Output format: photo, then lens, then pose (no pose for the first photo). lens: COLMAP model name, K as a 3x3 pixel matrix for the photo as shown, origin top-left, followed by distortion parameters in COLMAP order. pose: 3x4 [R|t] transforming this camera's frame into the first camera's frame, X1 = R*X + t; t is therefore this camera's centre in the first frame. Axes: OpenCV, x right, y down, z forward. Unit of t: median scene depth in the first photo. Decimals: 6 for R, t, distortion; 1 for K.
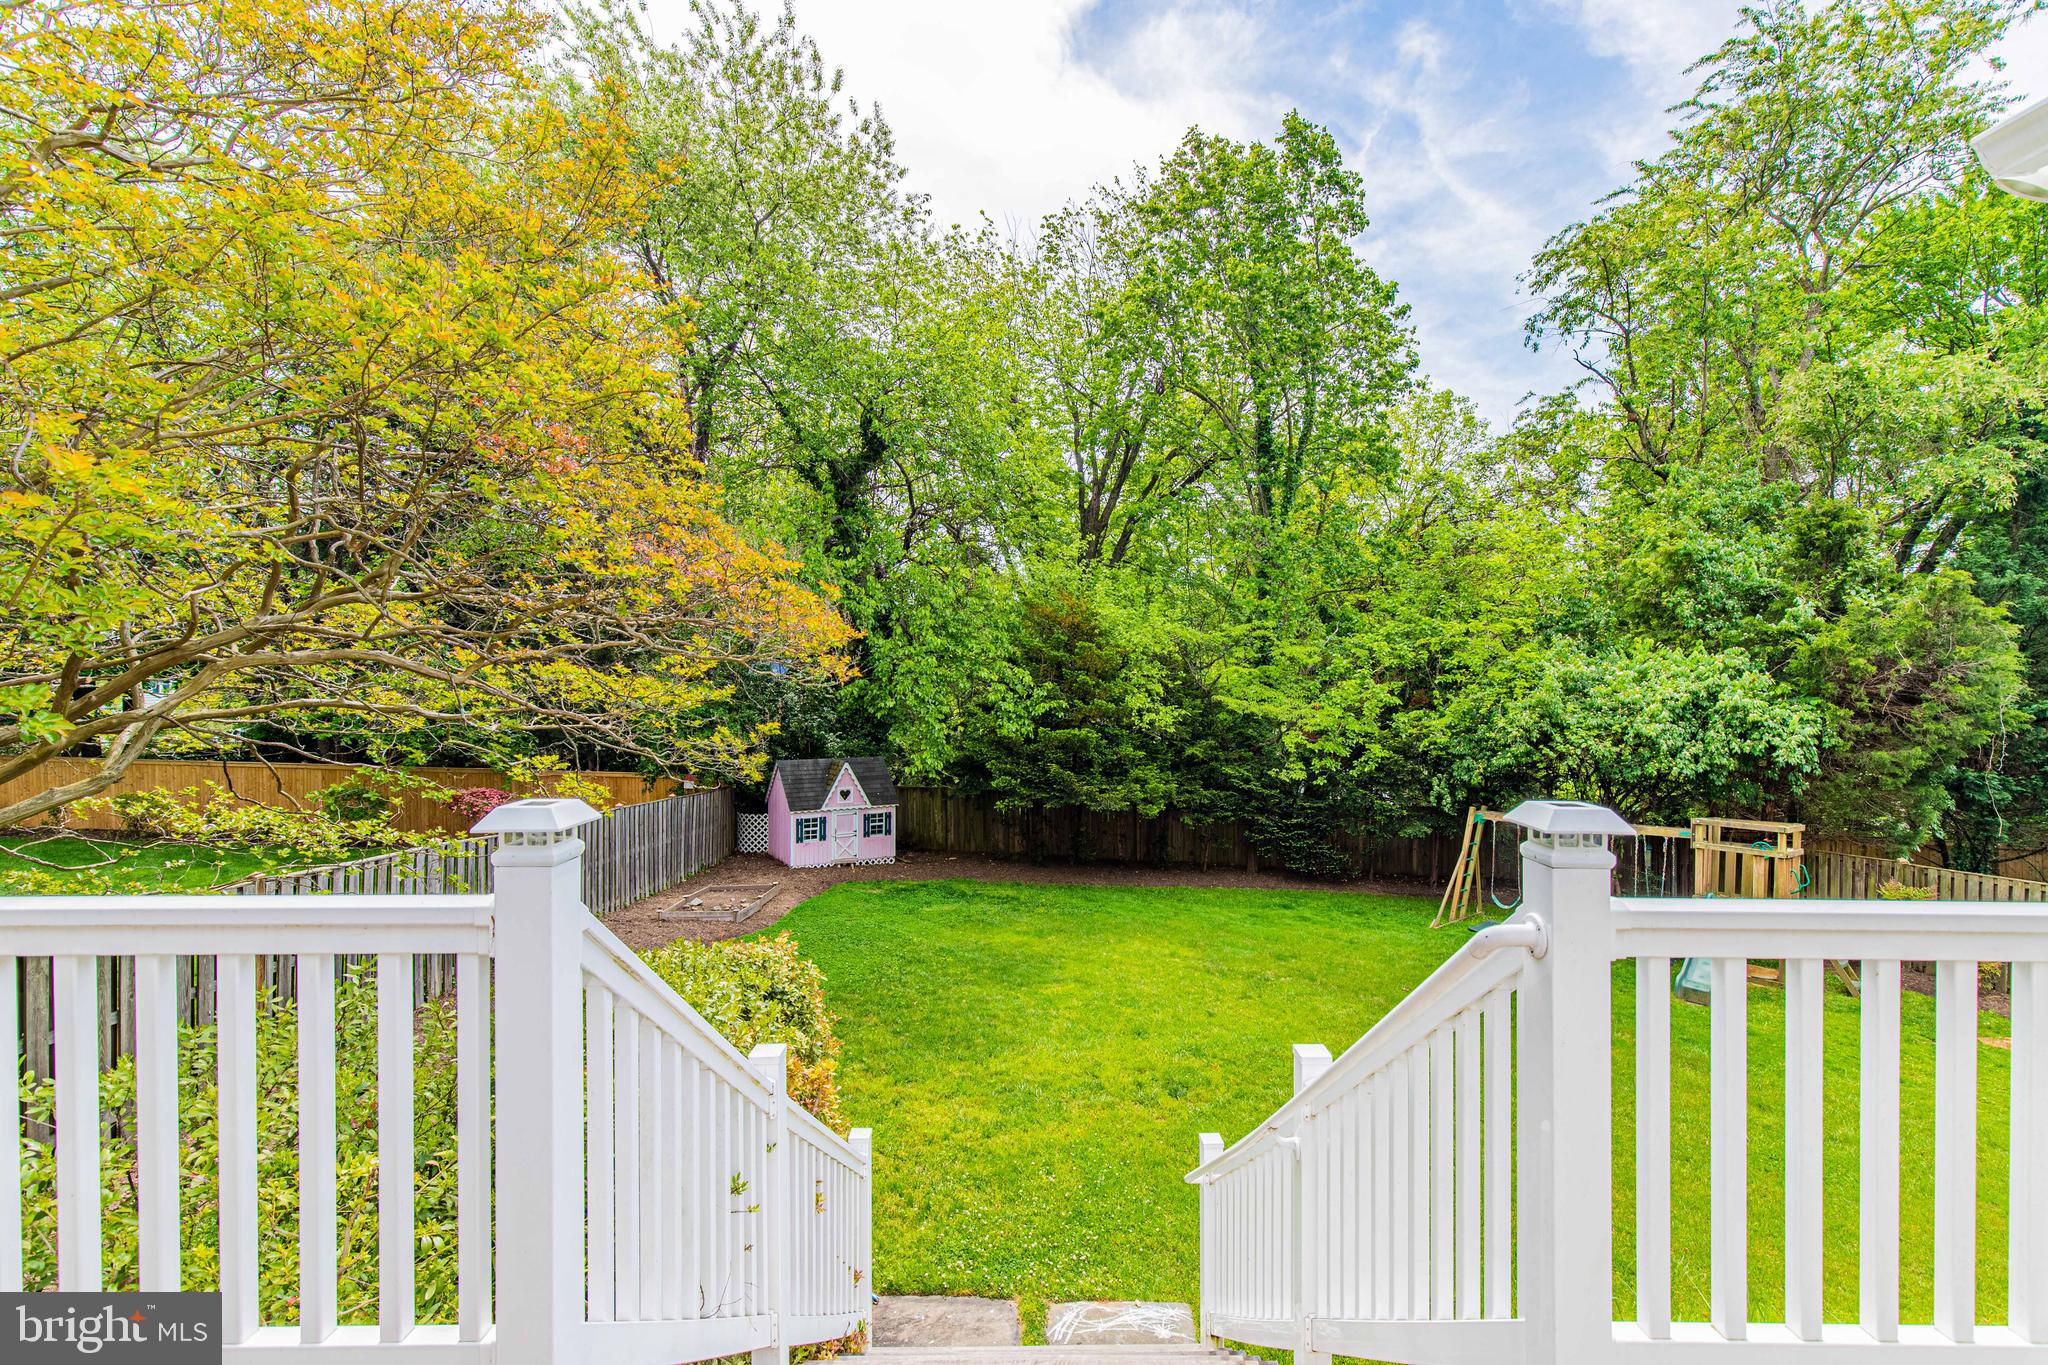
lens RADIAL K [[962.1, 0, 1062.1], [0, 962.1, 713.2], [0, 0, 1]] dist [0.003650, 0.000791]
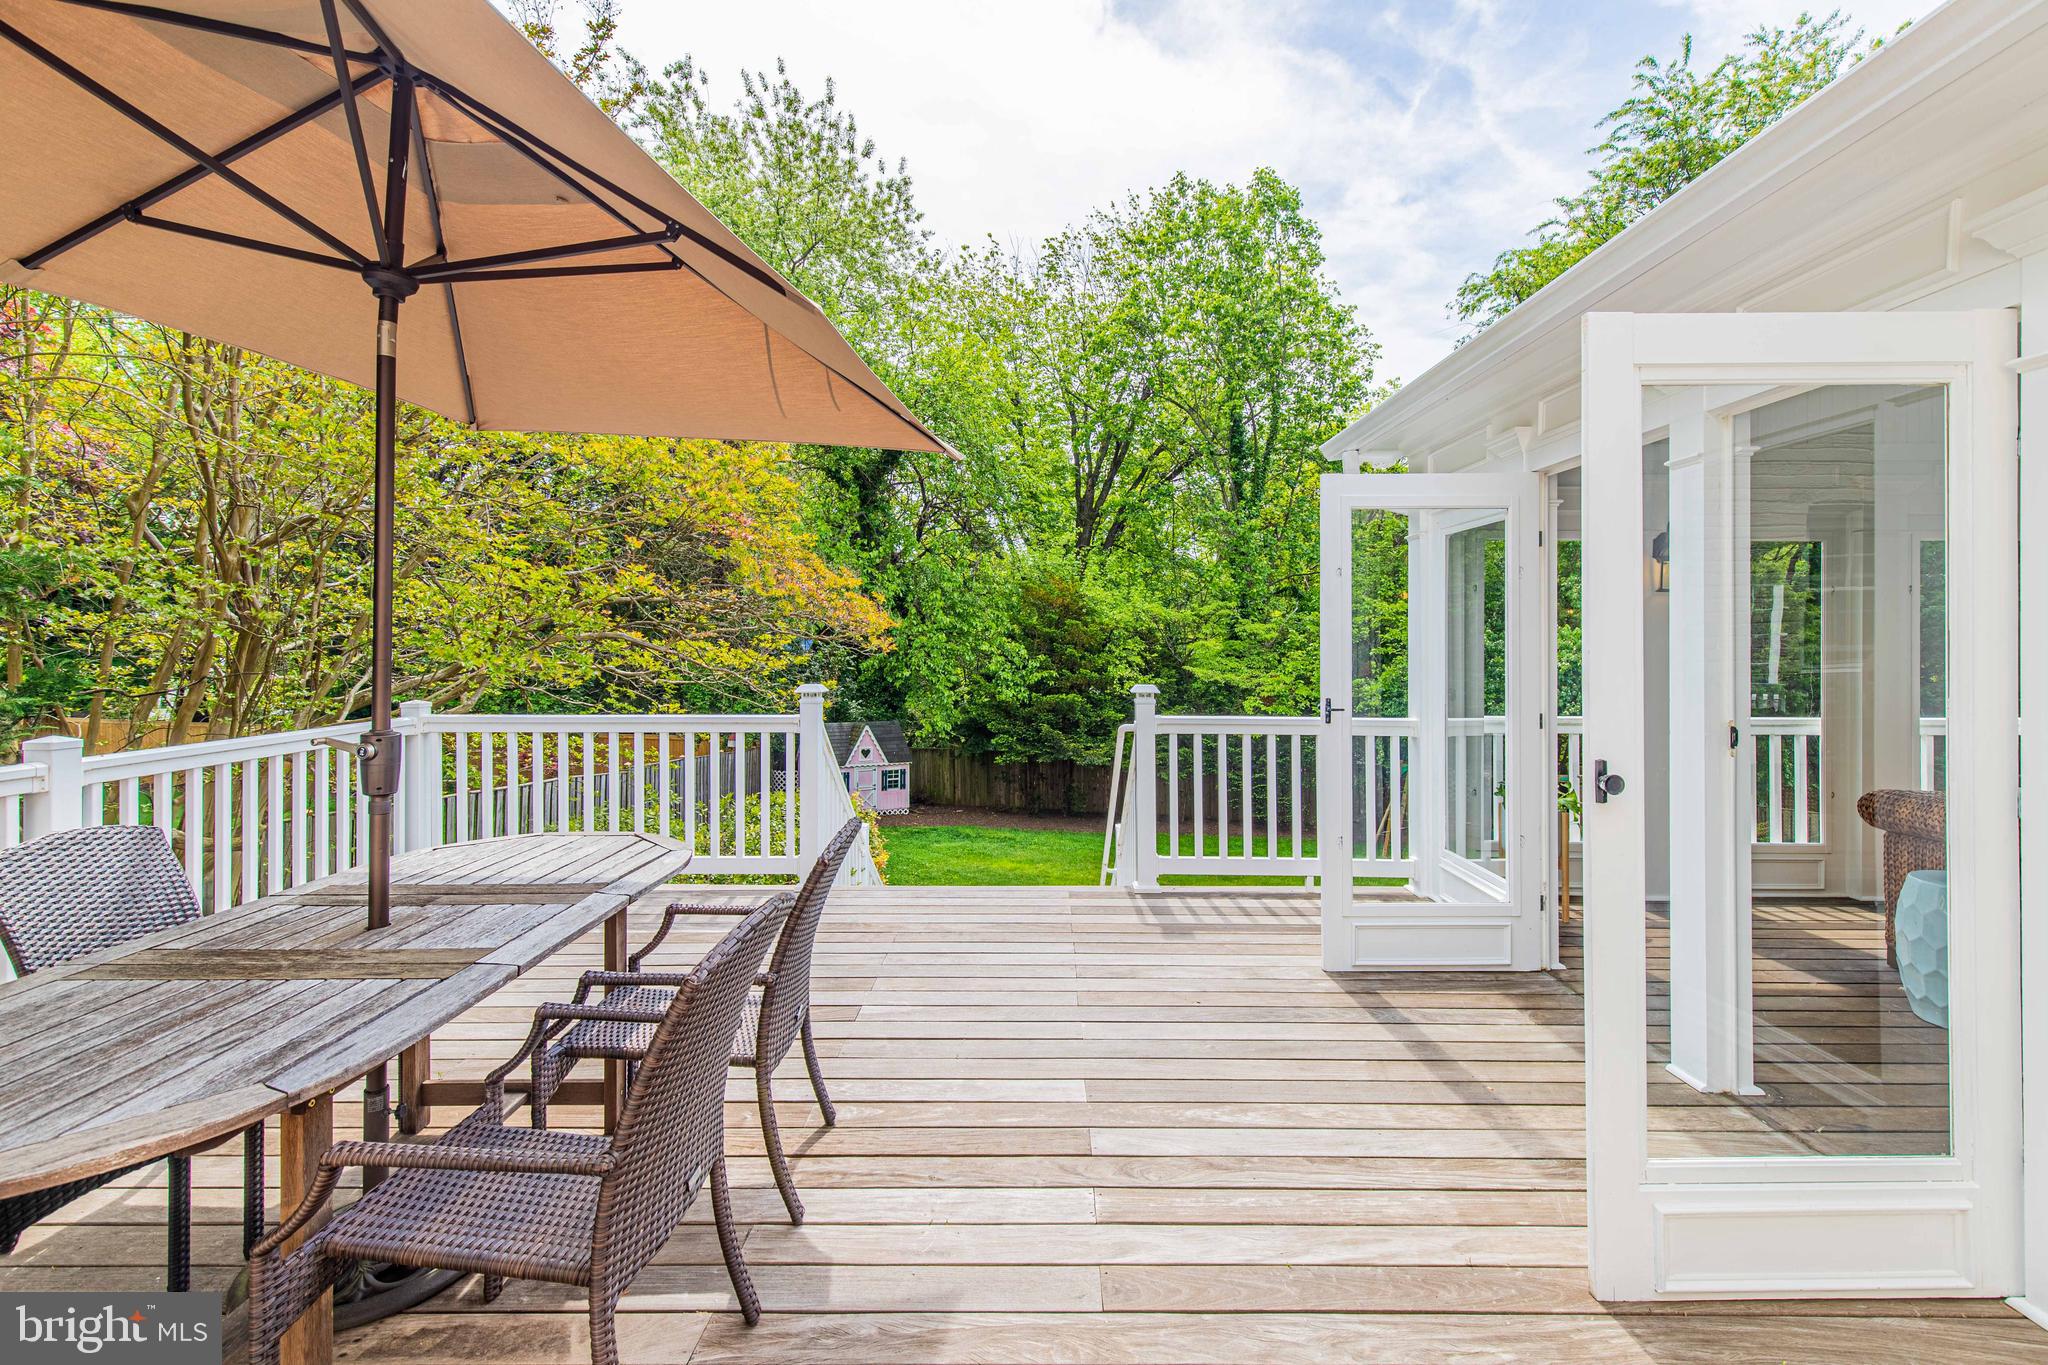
lens RADIAL K [[950.8, 0, 1031.1], [0, 950.8, 631.5], [0, 0, 1]] dist [0.001383, 0.000465]
pose [[0.999201, -0.002462, -0.039895, 0.017916], [0.000077, 0.998217, -0.059685, 0.007549], [0.039971, 0.059634, 0.997420, -0.139415]]
